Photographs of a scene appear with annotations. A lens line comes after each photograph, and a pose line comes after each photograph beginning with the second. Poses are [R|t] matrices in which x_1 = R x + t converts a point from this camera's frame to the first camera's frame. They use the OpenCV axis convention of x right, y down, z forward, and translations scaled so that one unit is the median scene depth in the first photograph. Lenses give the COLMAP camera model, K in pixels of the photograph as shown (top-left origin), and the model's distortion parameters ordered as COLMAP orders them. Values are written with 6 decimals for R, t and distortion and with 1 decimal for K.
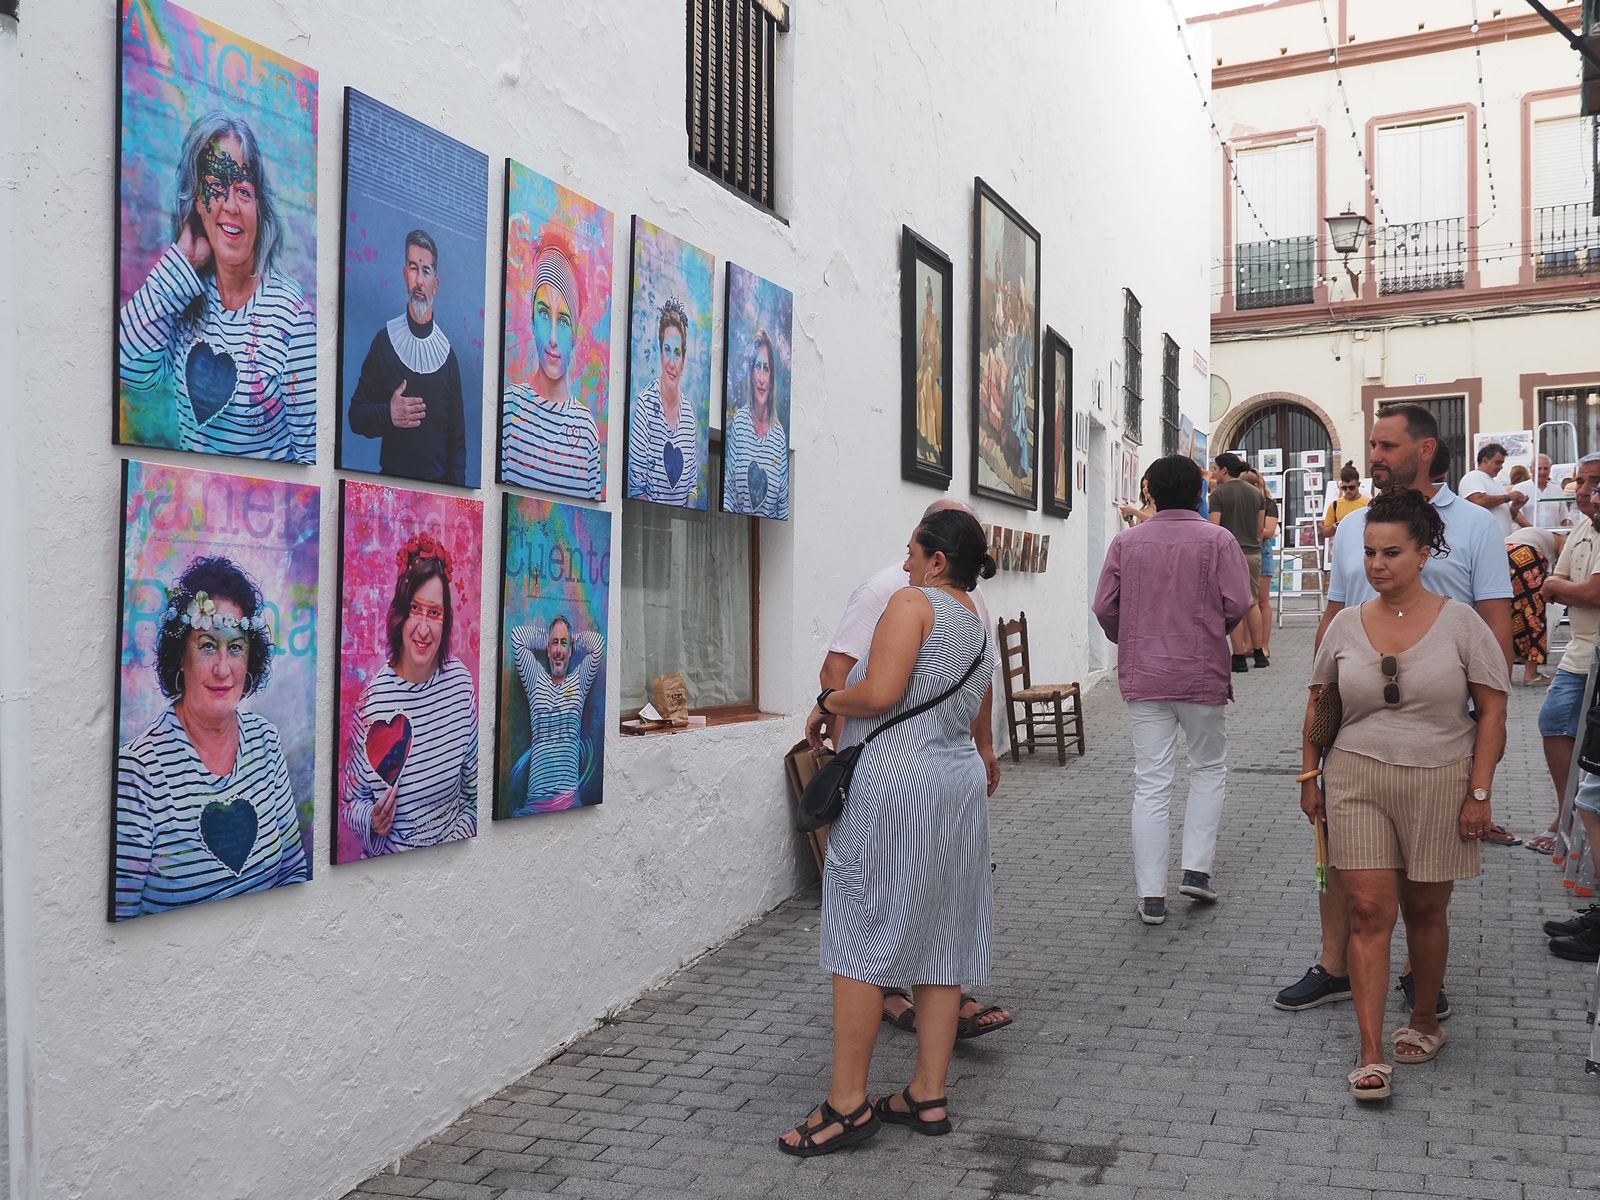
lens RADIAL K [[1562.6, 0, 798.8], [0, 1562.6, 604.4], [0, 0, 1]] dist [0.001547, -0.004762]
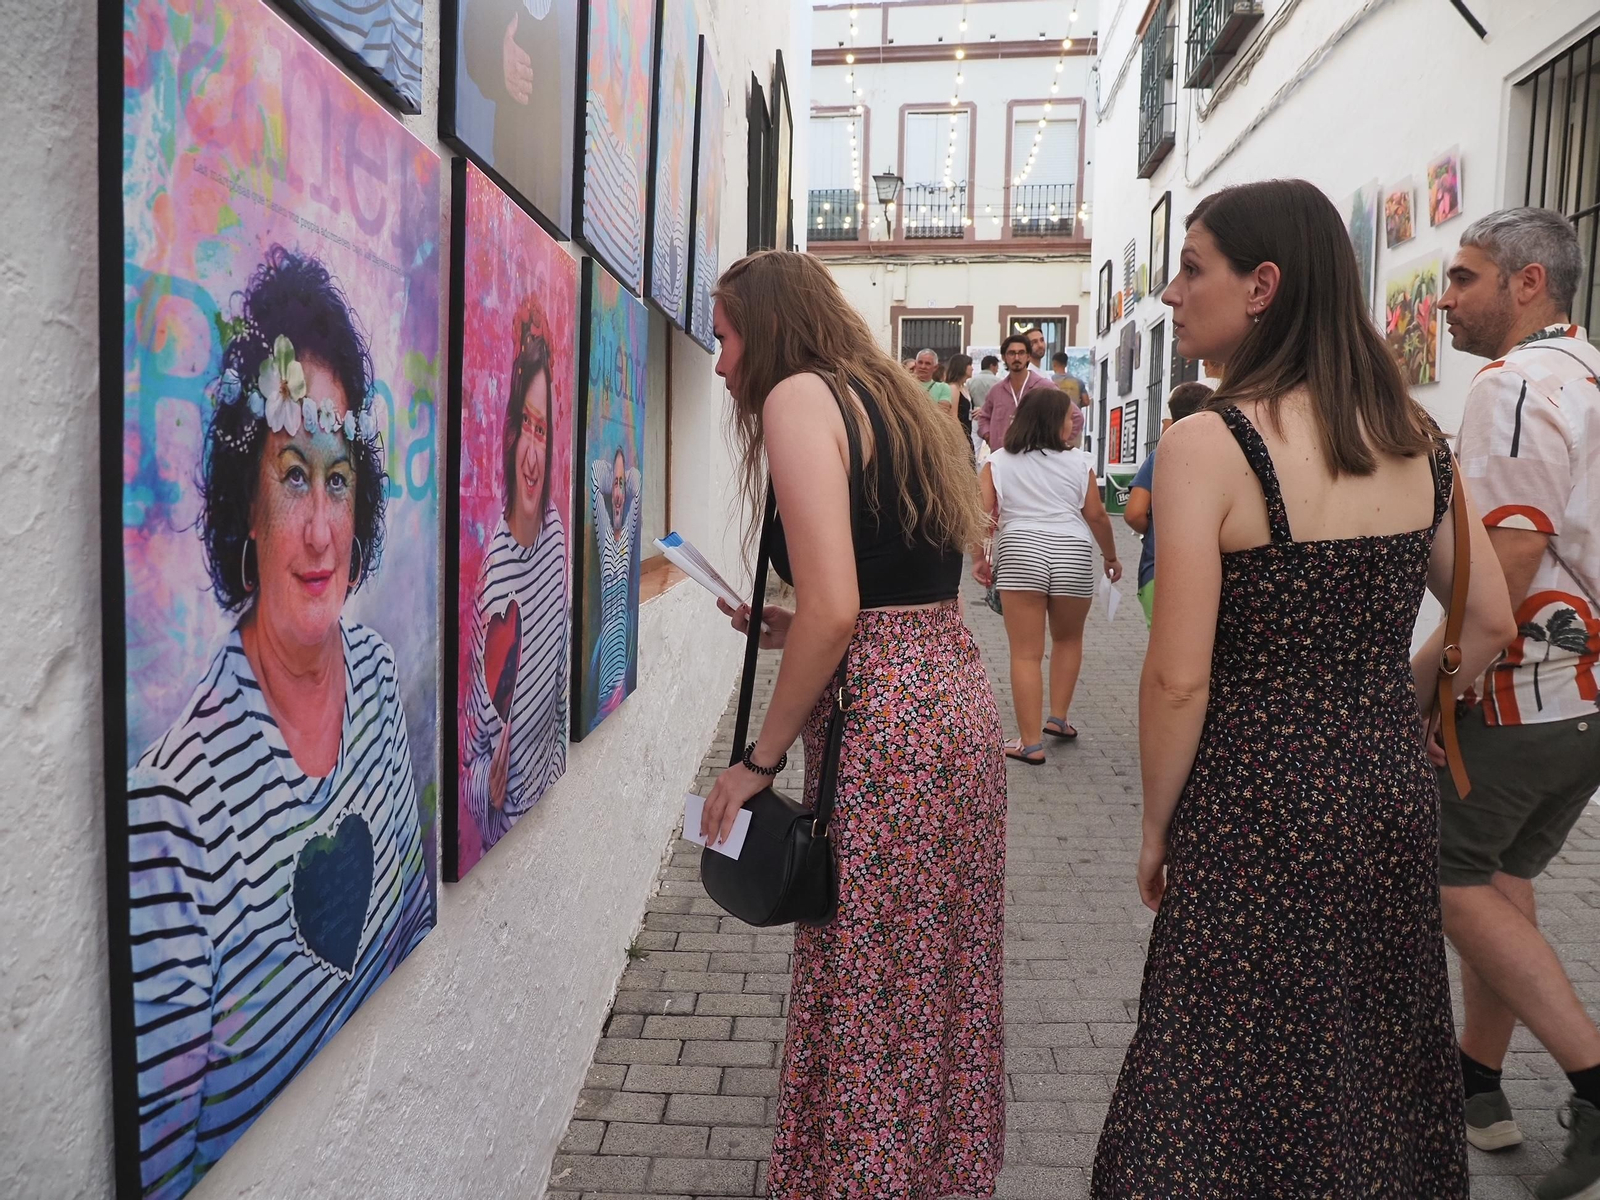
lens RADIAL K [[1141.3, 0, 805.5], [0, 1141.3, 602.8], [0, 0, 1]] dist [-0.060735, 0.036093]
pose [[0.945816, -0.010910, 0.324520, -0.339080], [-0.029189, 0.992532, 0.118440, 0.020417], [-0.323389, -0.121495, 0.938434, 0.658934]]
